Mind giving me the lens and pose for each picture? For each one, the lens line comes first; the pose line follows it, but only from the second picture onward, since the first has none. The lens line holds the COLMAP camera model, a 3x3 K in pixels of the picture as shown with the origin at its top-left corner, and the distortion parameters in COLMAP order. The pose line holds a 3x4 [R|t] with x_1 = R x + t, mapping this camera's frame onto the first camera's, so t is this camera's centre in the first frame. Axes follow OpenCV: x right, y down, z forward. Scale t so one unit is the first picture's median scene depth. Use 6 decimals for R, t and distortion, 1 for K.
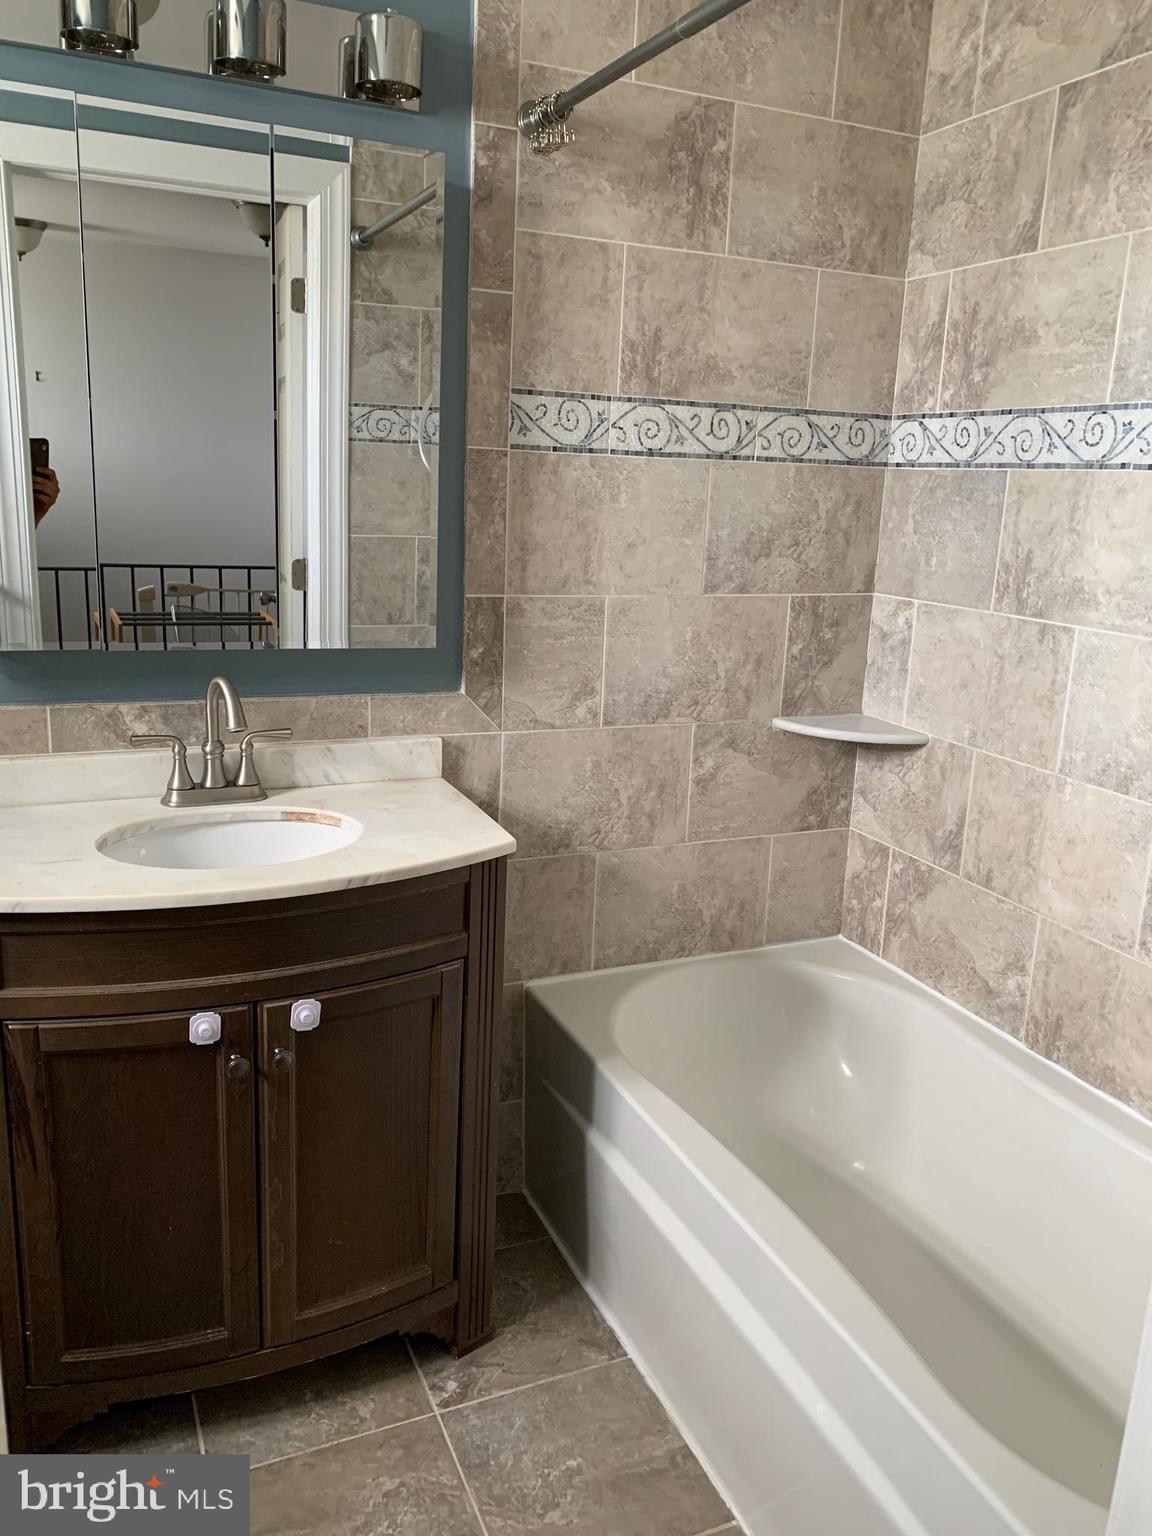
lens RADIAL K [[1182.7, 0, 576.0], [0, 1182.7, 768.0], [0, 0, 1]] dist [0.189717, -0.429449]
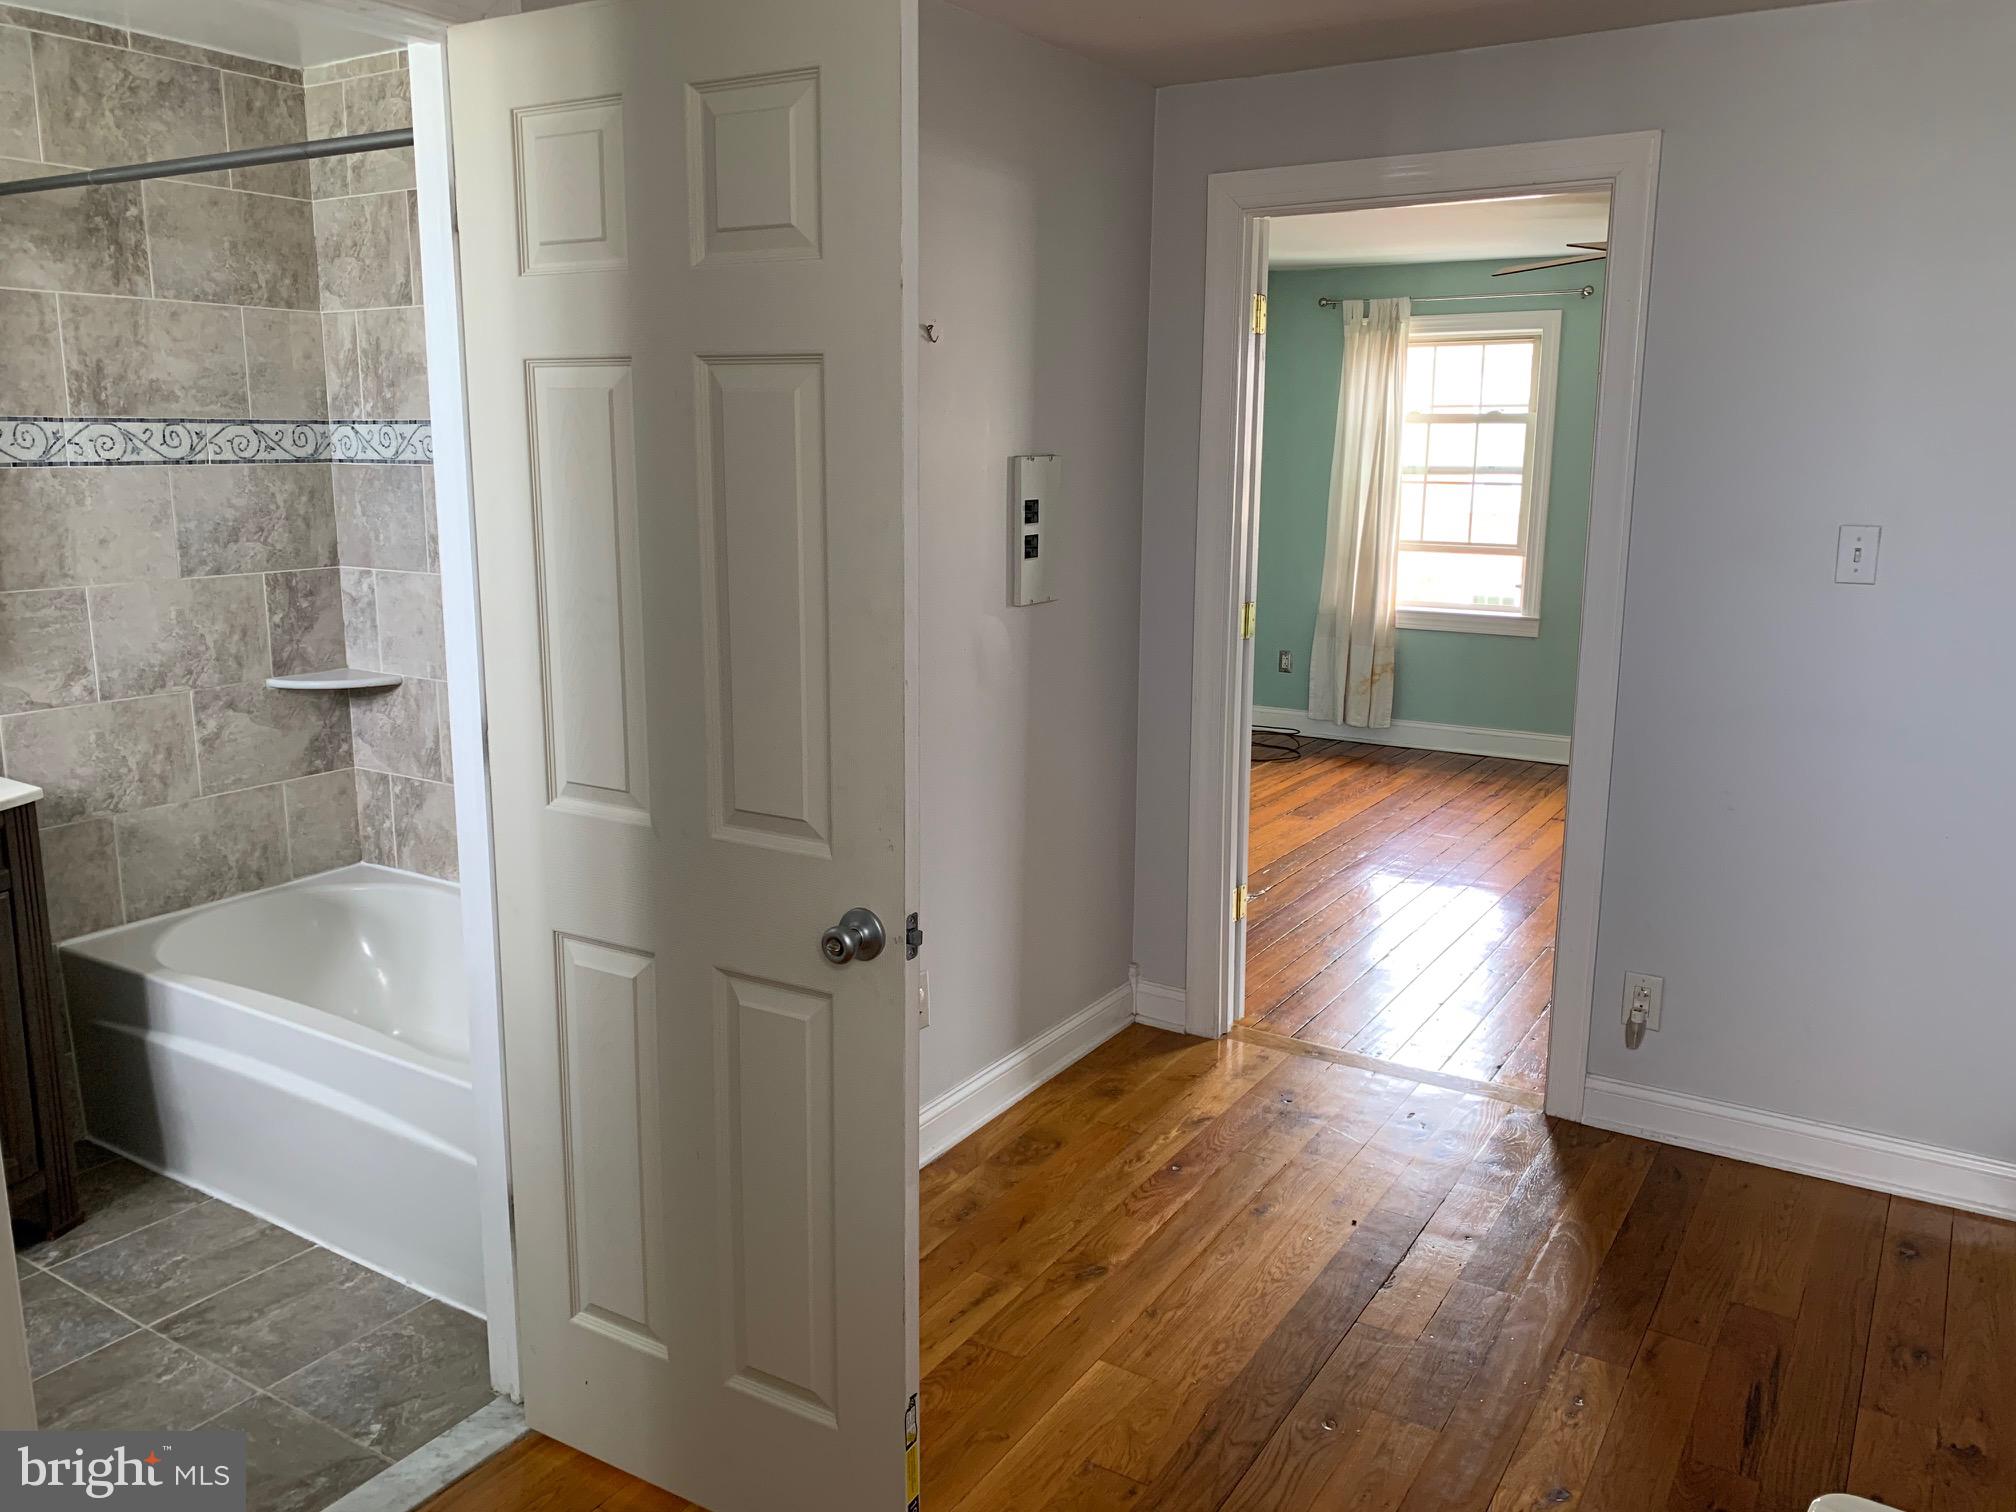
lens RADIAL K [[1558.5, 0, 1001.0], [0, 1558.5, 732.5], [0, 0, 1]] dist [-0.004607, 0.004591]
pose [[0.830325, -0.141106, 0.539119, -0.067850], [0.161239, 0.986865, 0.009964, 0.115477], [-0.533444, 0.078653, 0.842171, -0.686494]]
